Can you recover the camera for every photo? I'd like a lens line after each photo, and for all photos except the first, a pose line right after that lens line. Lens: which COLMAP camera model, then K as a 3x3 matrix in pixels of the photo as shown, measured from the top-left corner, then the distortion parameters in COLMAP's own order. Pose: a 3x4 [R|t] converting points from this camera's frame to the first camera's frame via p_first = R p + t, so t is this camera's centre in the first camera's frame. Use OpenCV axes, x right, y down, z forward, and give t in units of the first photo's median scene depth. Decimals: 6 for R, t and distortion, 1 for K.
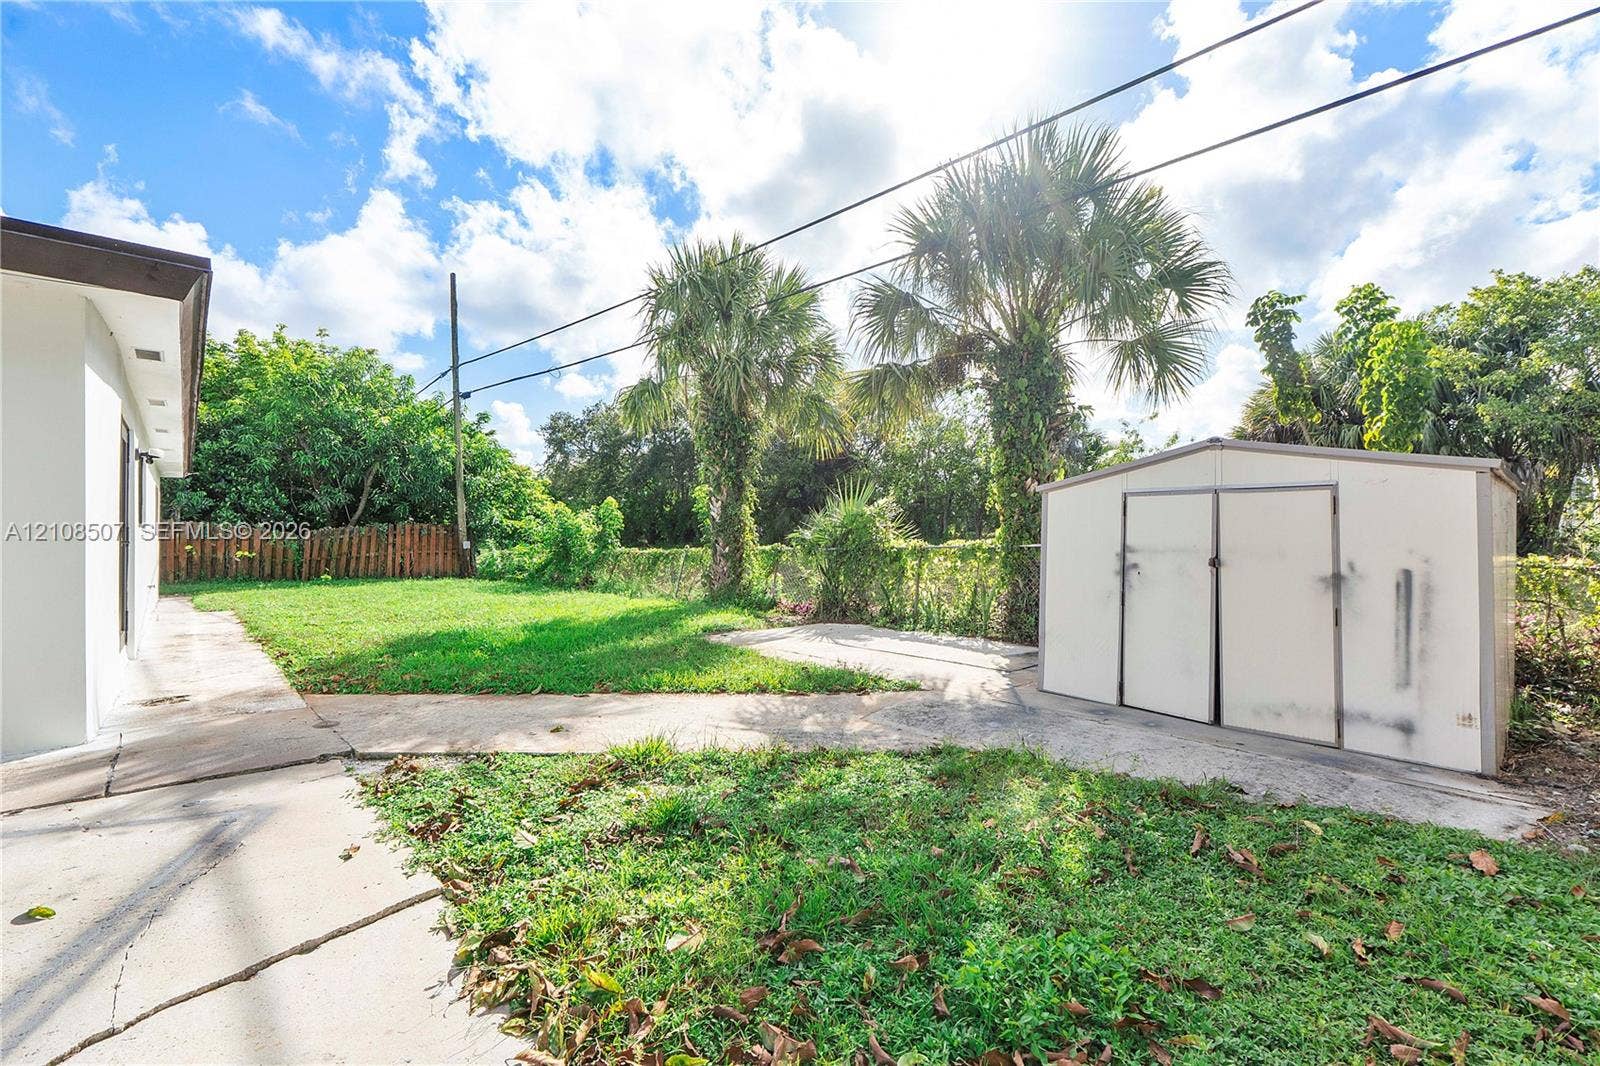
lens RADIAL K [[693.4, 0, 839.1], [0, 693.4, 541.6], [0, 0, 1]] dist [-0.004501, -0.000772]
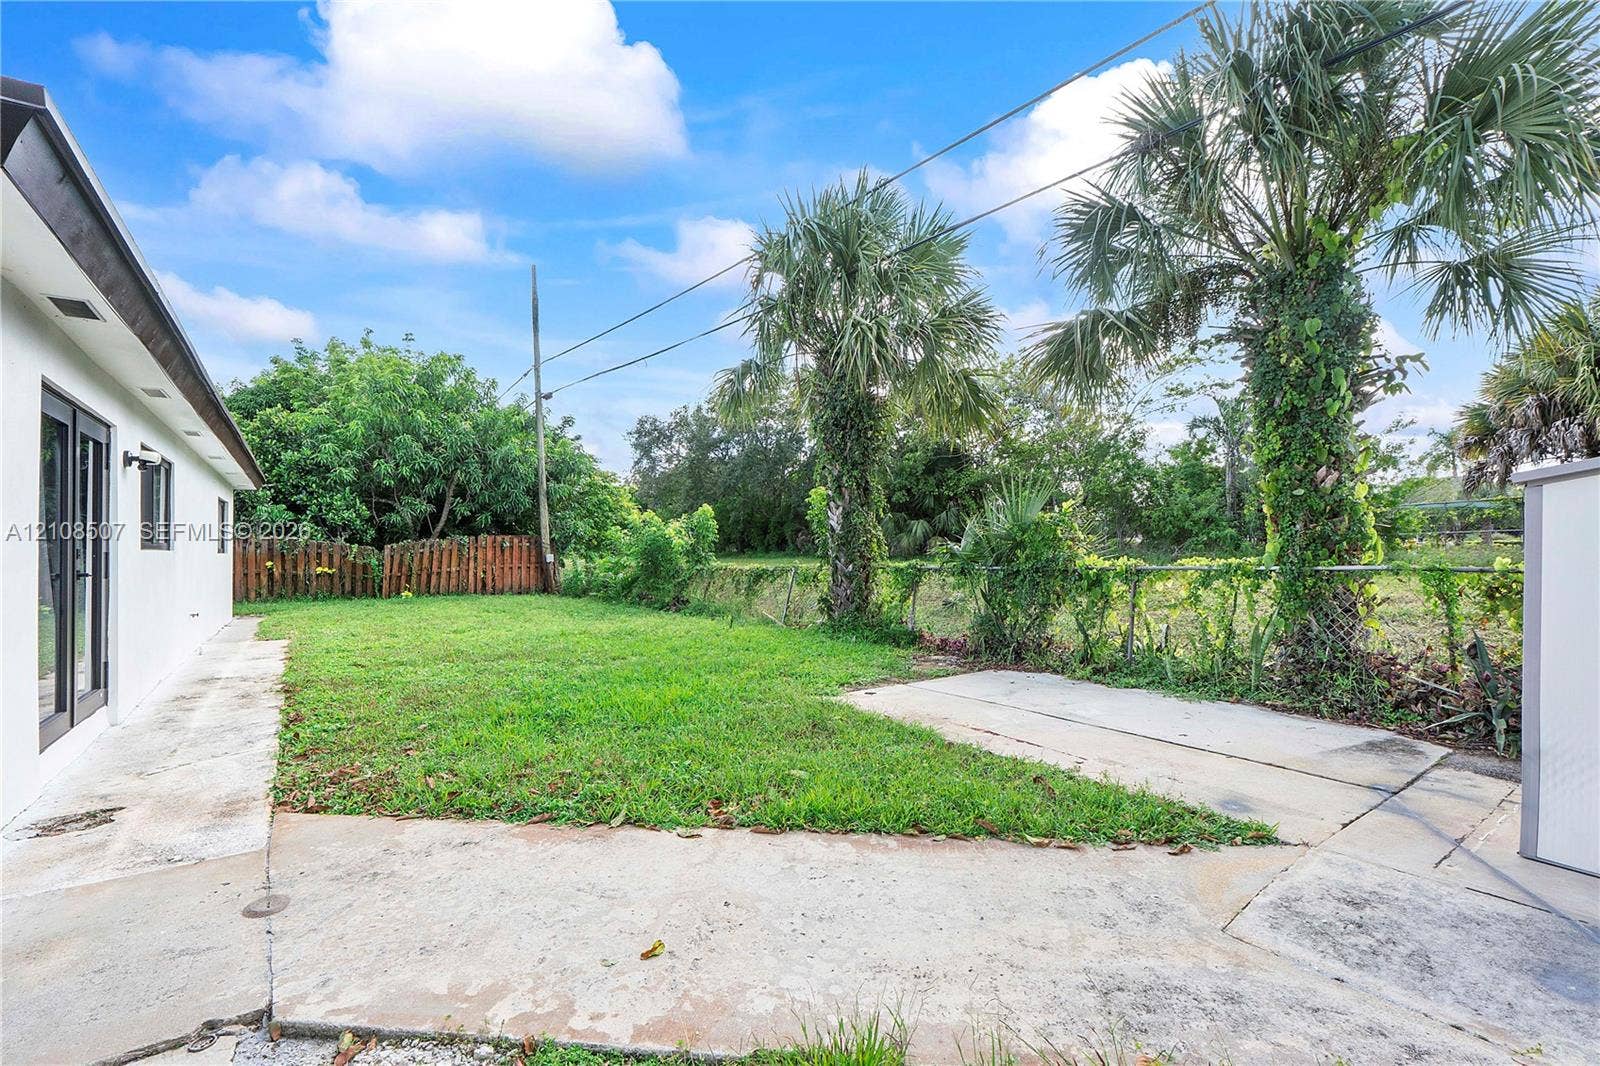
lens RADIAL K [[693.4, 0, 843.9], [0, 693.4, 541.6], [0, 0, 1]] dist [-0.004501, -0.000772]
pose [[0.994404, -0.008991, -0.105262, -0.061235], [0.008368, 0.999945, -0.006354, -0.009504], [0.105313, 0.005438, 0.994424, 0.146692]]
